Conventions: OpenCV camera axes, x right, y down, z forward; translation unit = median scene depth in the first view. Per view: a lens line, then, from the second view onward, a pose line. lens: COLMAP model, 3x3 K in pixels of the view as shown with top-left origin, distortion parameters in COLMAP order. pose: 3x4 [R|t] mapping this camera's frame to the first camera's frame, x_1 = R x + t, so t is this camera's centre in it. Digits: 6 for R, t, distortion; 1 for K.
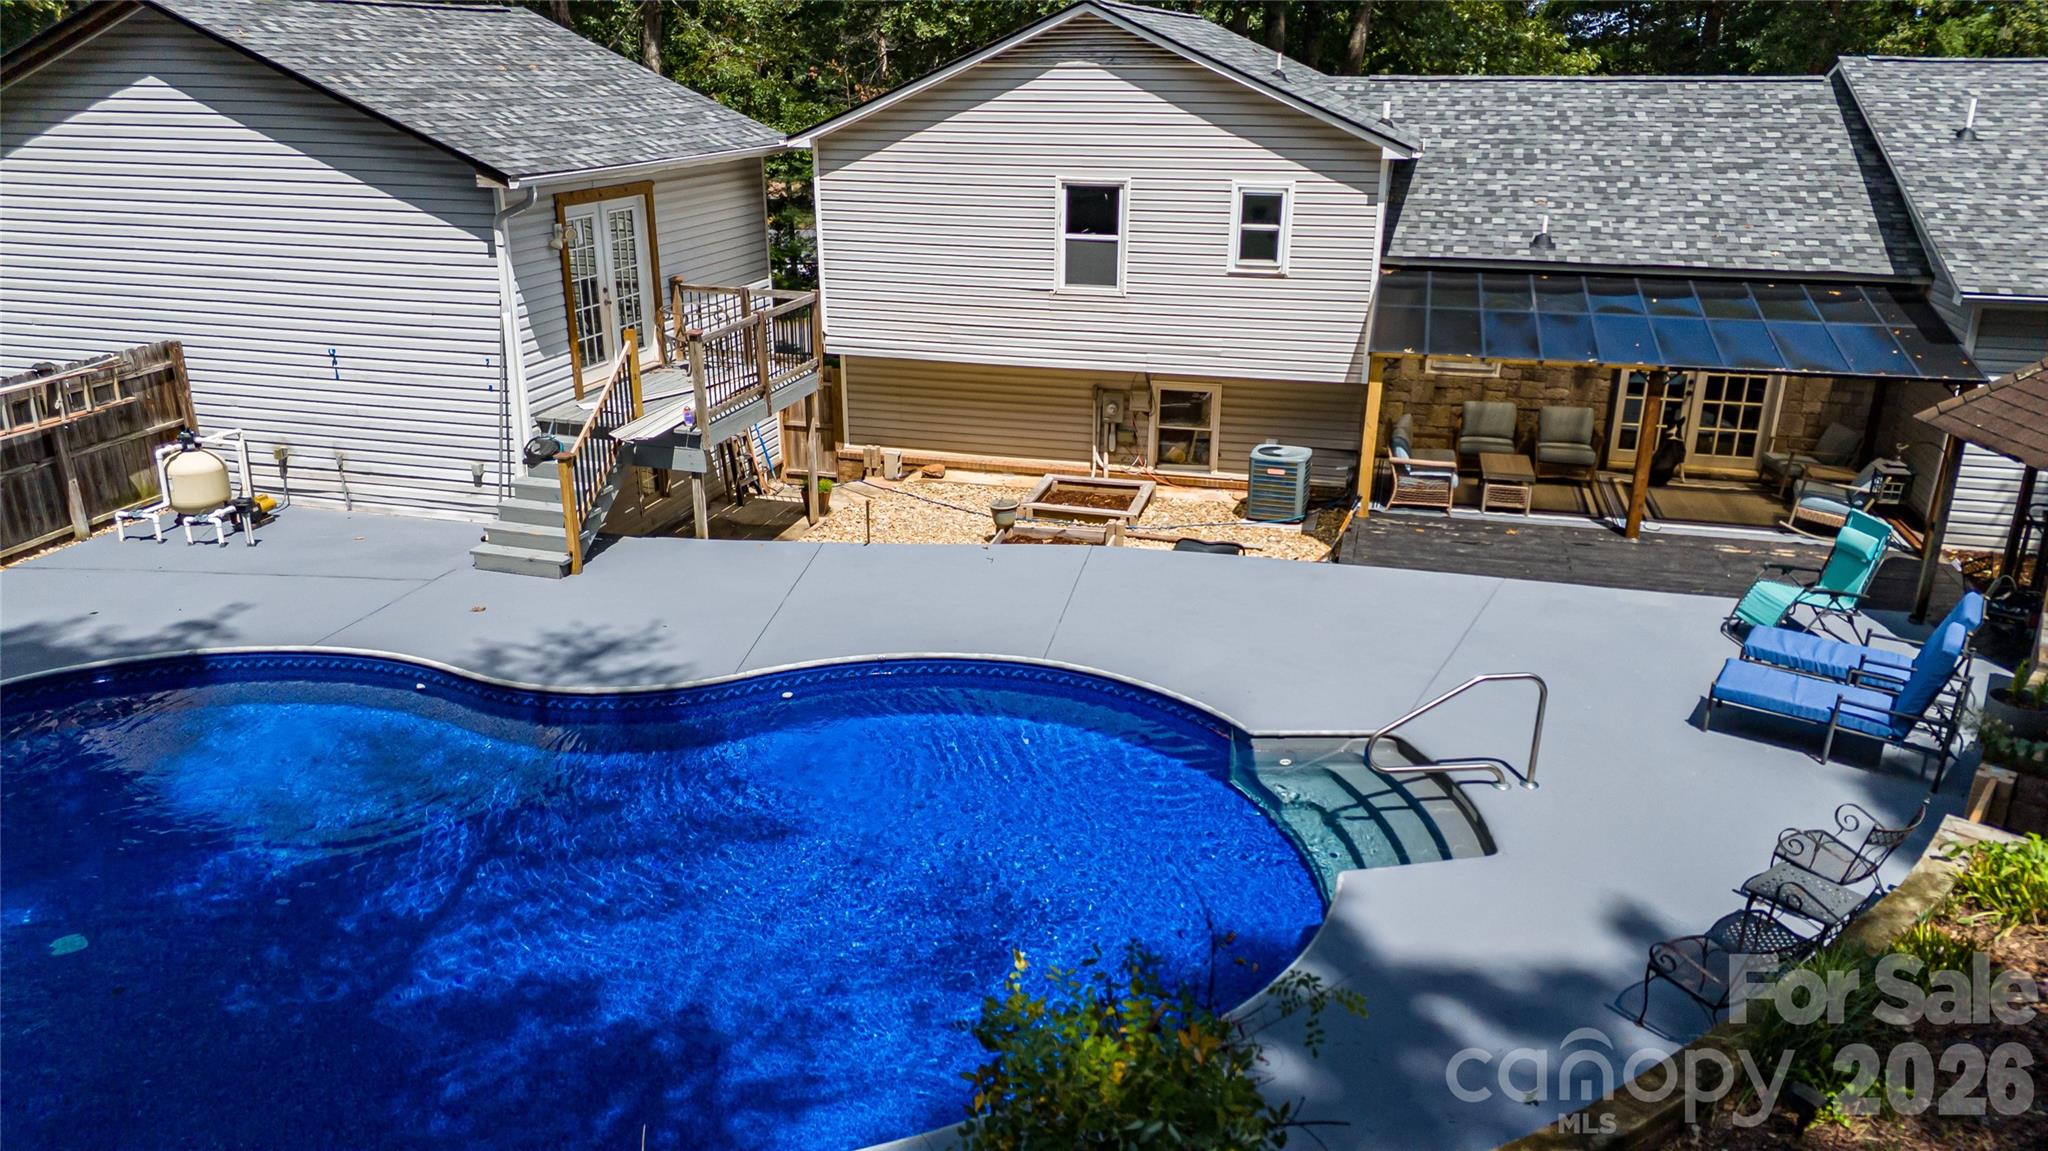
lens RADIAL K [[1426.8, 0, 1016.5], [0, 1426.8, 581.3], [0, 0, 1]] dist [0.074329, -0.069899]
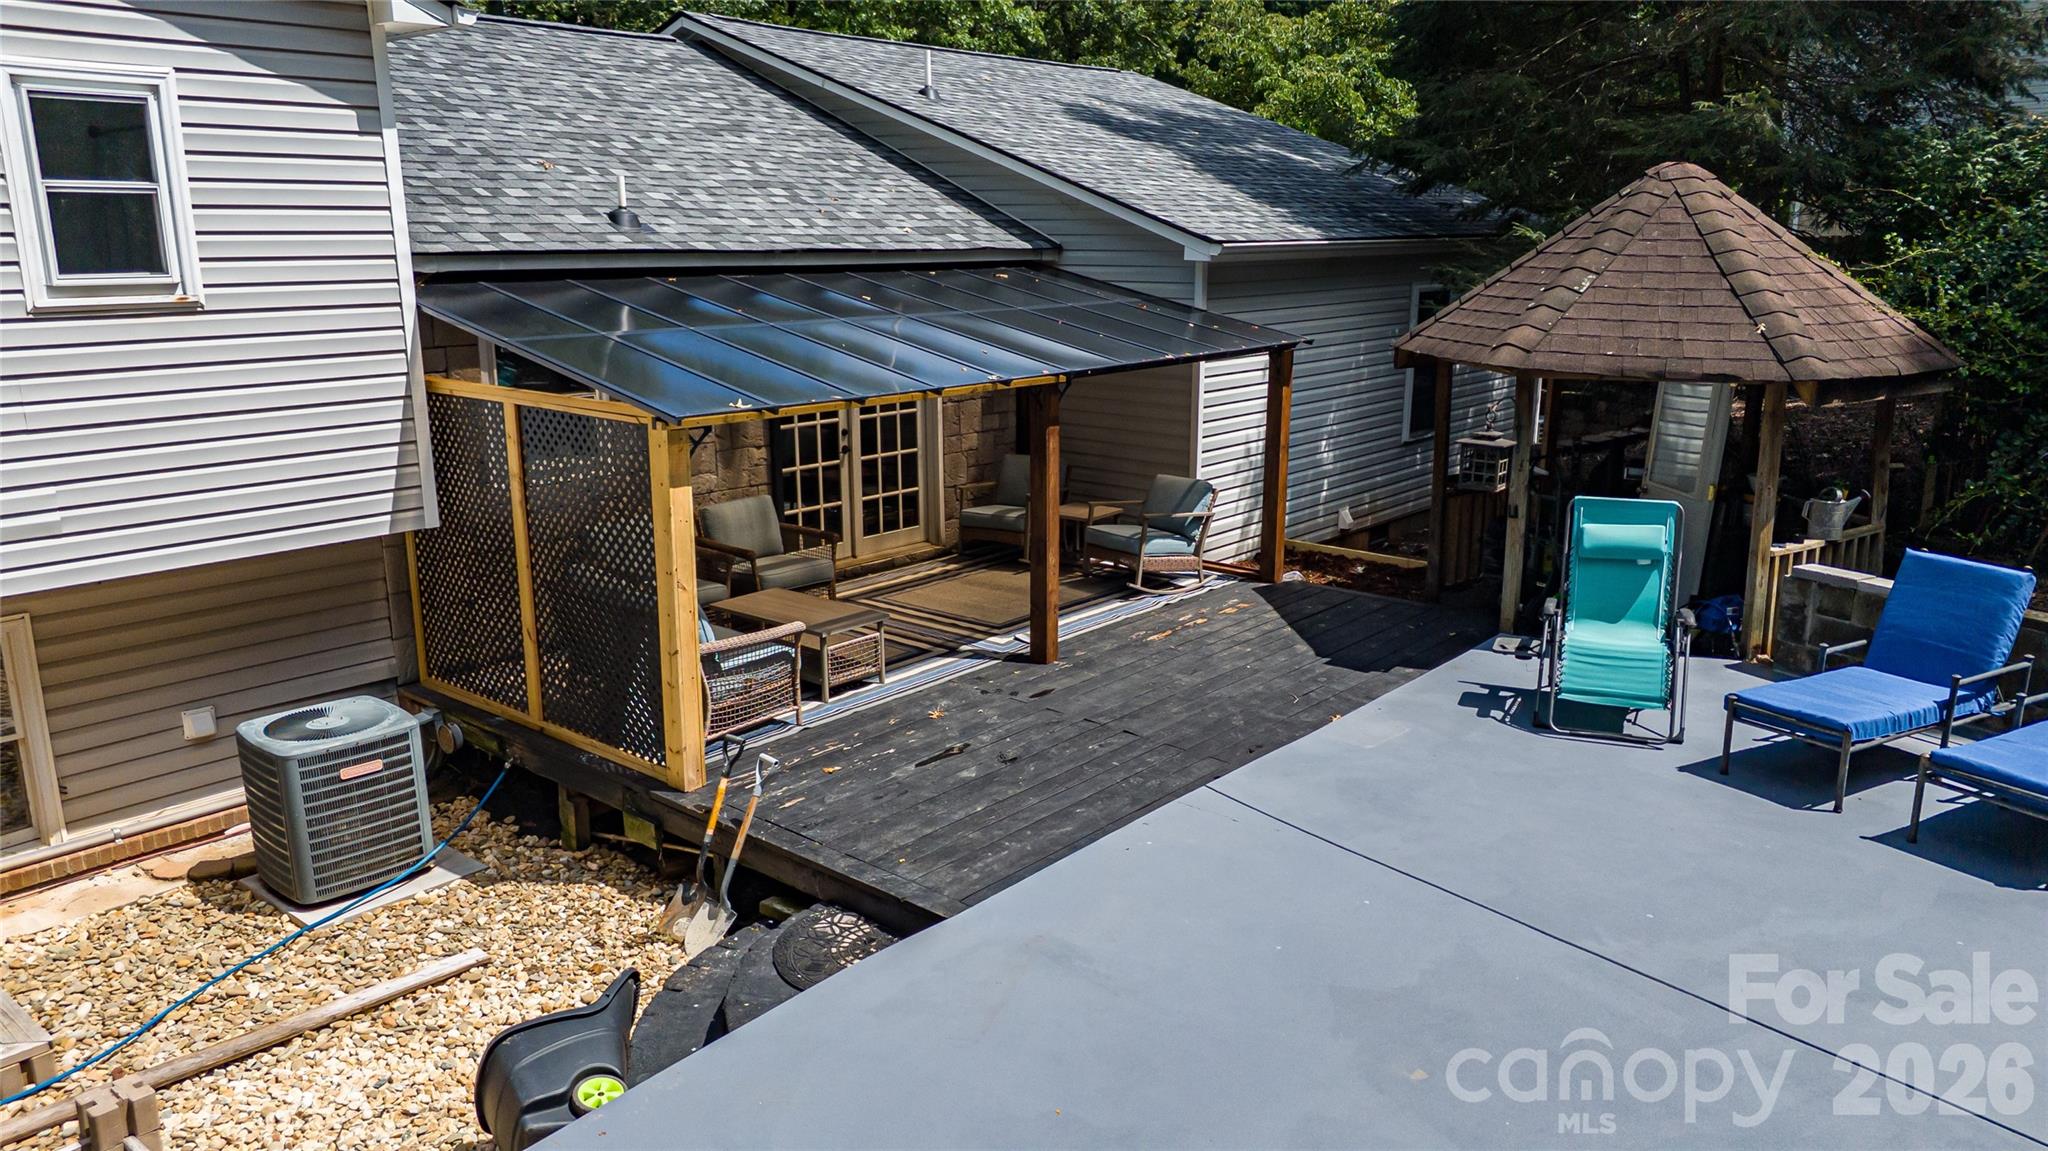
lens RADIAL K [[1426.8, 0, 1016.5], [0, 1426.8, 581.3], [0, 0, 1]] dist [0.074329, -0.069899]
pose [[0.443480, -0.222516, 0.868224, -0.091413], [0.312453, 0.946306, 0.082930, -0.116238], [-0.840059, 0.234501, 0.489194, 0.711148]]
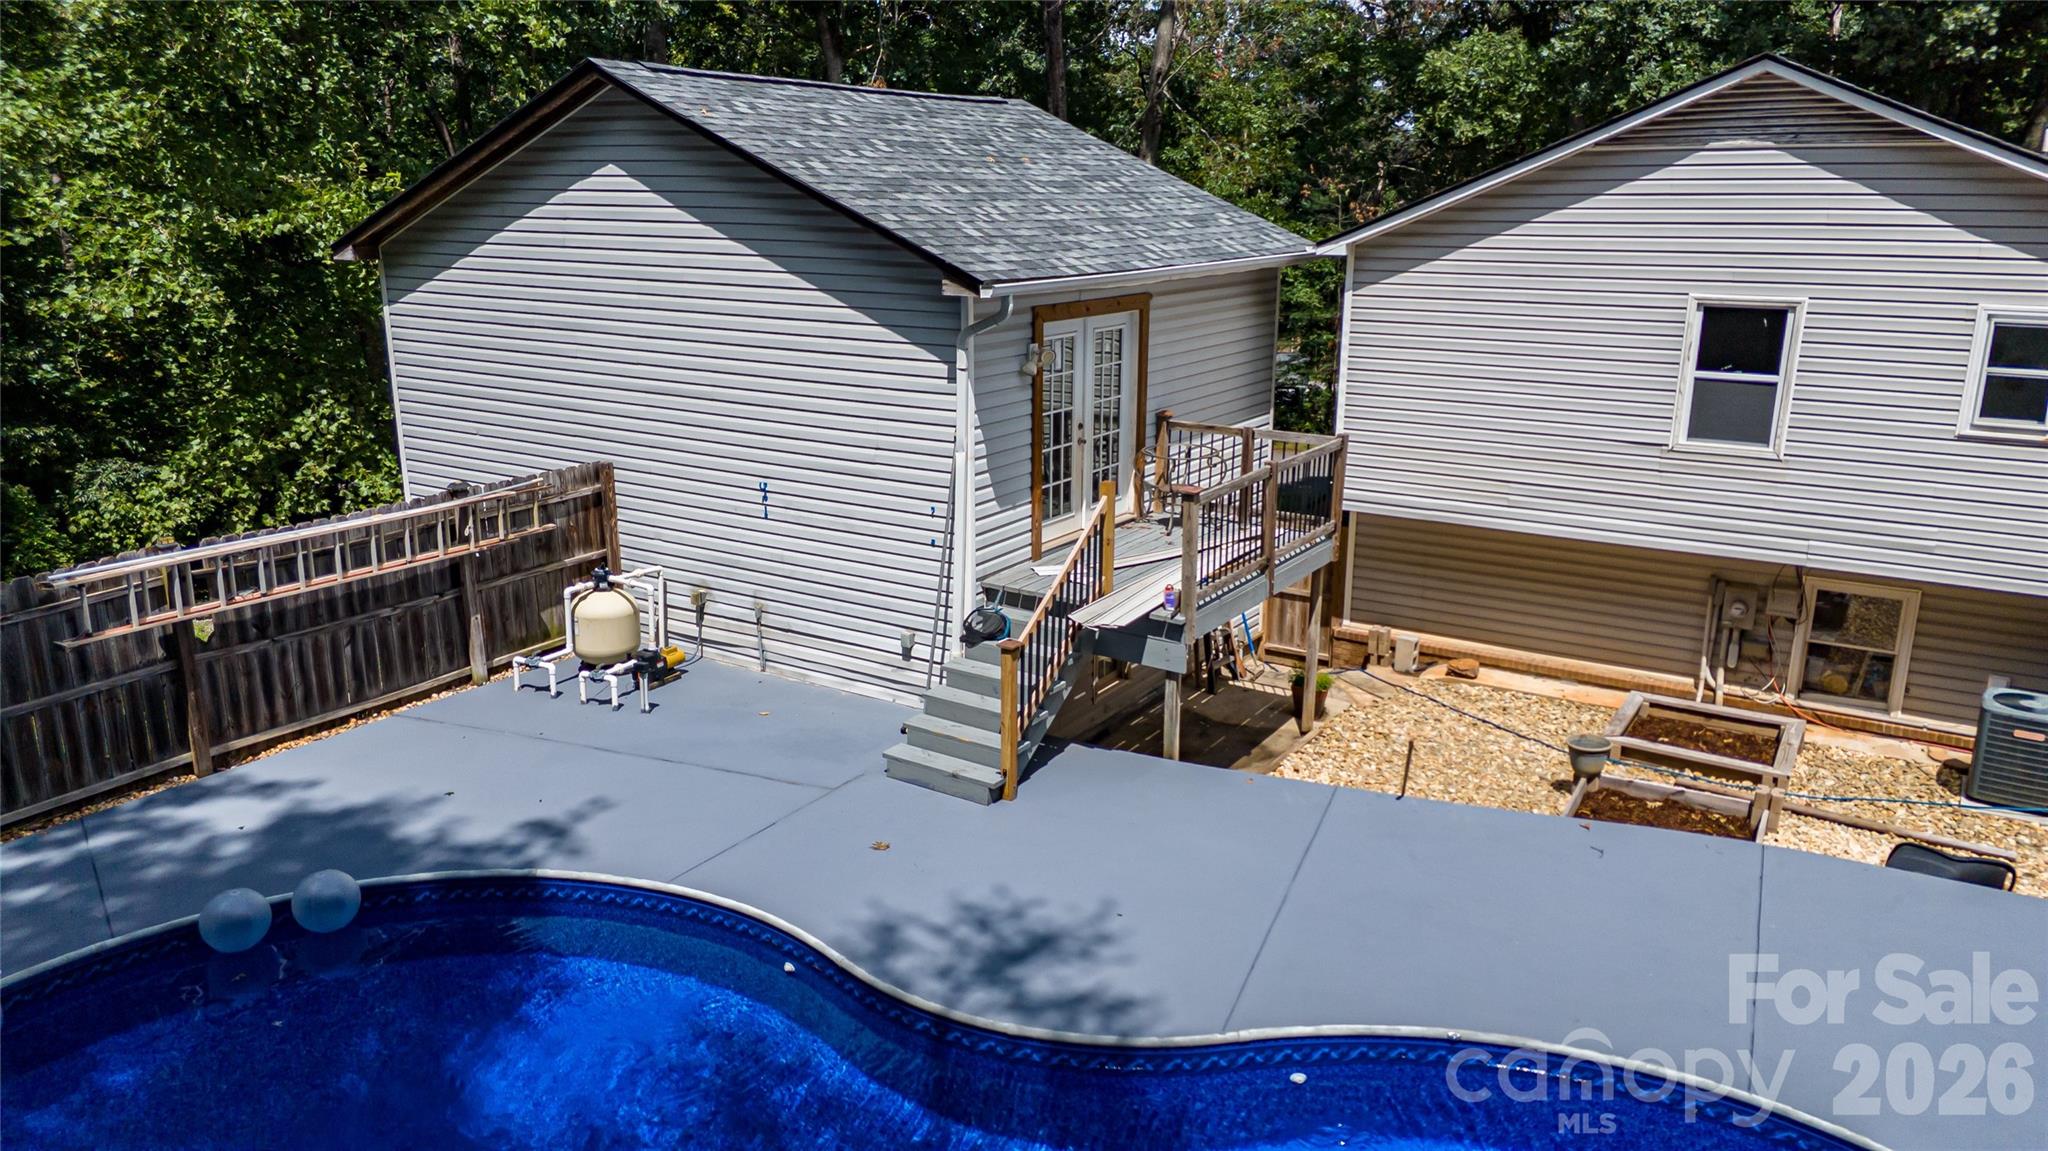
lens RADIAL K [[1408.1, 0, 1028.8], [0, 1408.1, 582.3], [0, 0, 1]] dist [0.137170, -0.178682]
pose [[0.954772, 0.079017, -0.286647, -0.083884], [-0.101462, 0.992760, -0.064290, -0.064433], [0.279491, 0.090466, 0.955877, 0.256312]]
